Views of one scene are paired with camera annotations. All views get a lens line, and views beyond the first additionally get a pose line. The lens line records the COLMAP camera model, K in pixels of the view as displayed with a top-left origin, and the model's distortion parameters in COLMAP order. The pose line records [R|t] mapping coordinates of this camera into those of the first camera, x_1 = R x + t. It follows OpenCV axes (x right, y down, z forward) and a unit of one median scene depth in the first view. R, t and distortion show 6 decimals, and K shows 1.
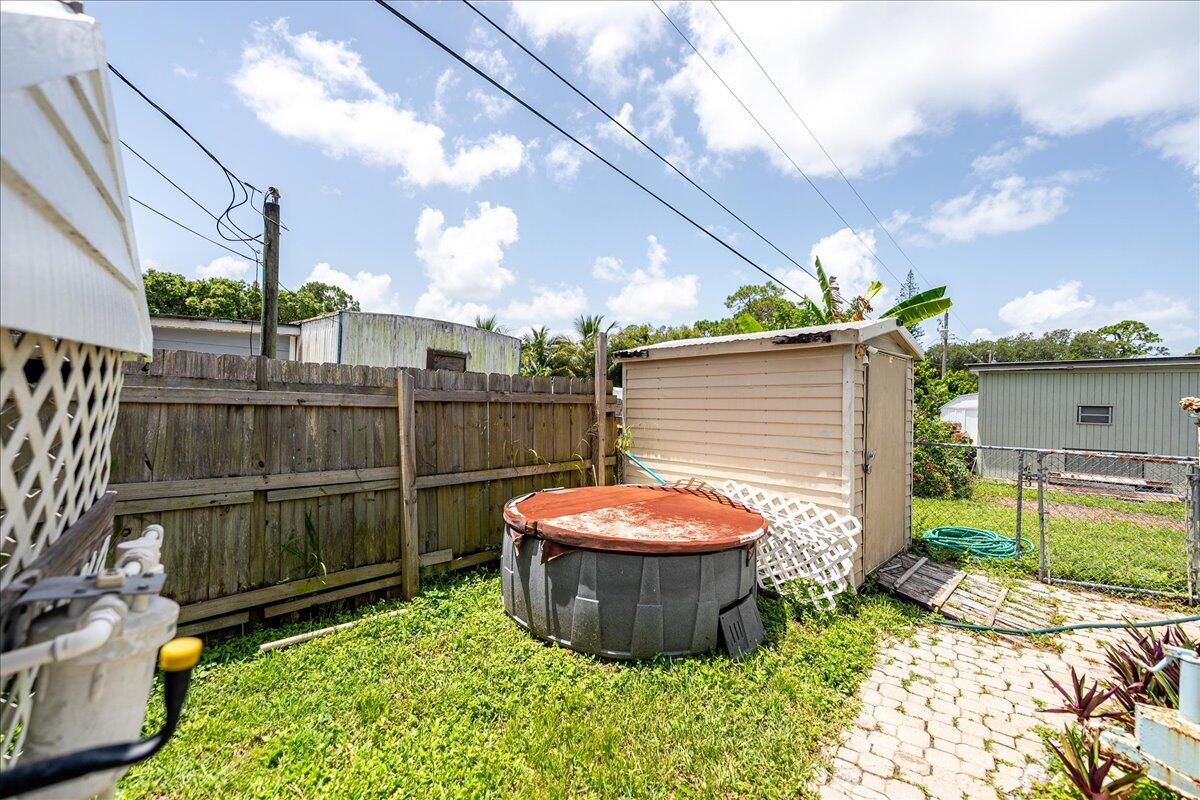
lens RADIAL K [[482.9, 0, 598.8], [0, 482.9, 410.8], [0, 0, 1]] dist [-0.014328, 0.000441]
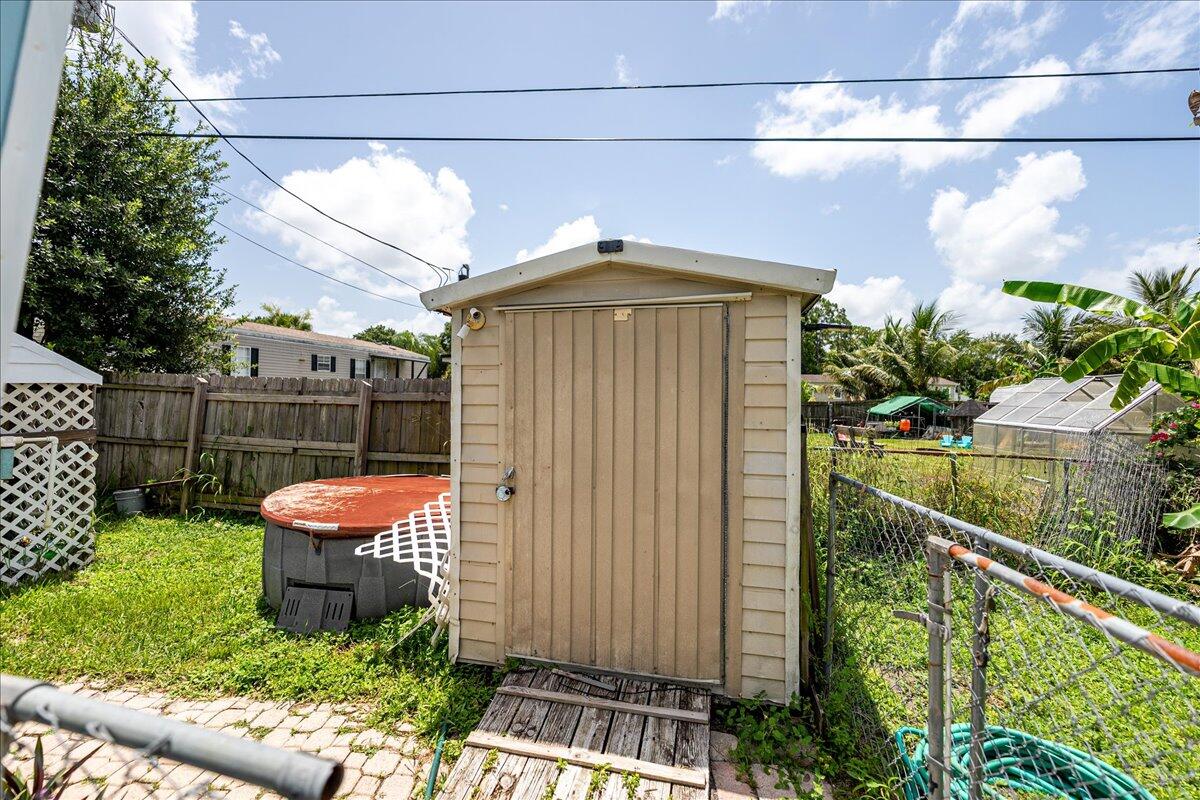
lens RADIAL K [[482.9, 0, 598.8], [0, 482.9, 410.8], [0, 0, 1]] dist [-0.014328, 0.000441]
pose [[0.531709, -0.007940, -0.846890, 0.742581], [-0.016007, 0.999683, -0.019422, 0.017327], [0.846776, 0.023883, 0.531414, 0.479303]]
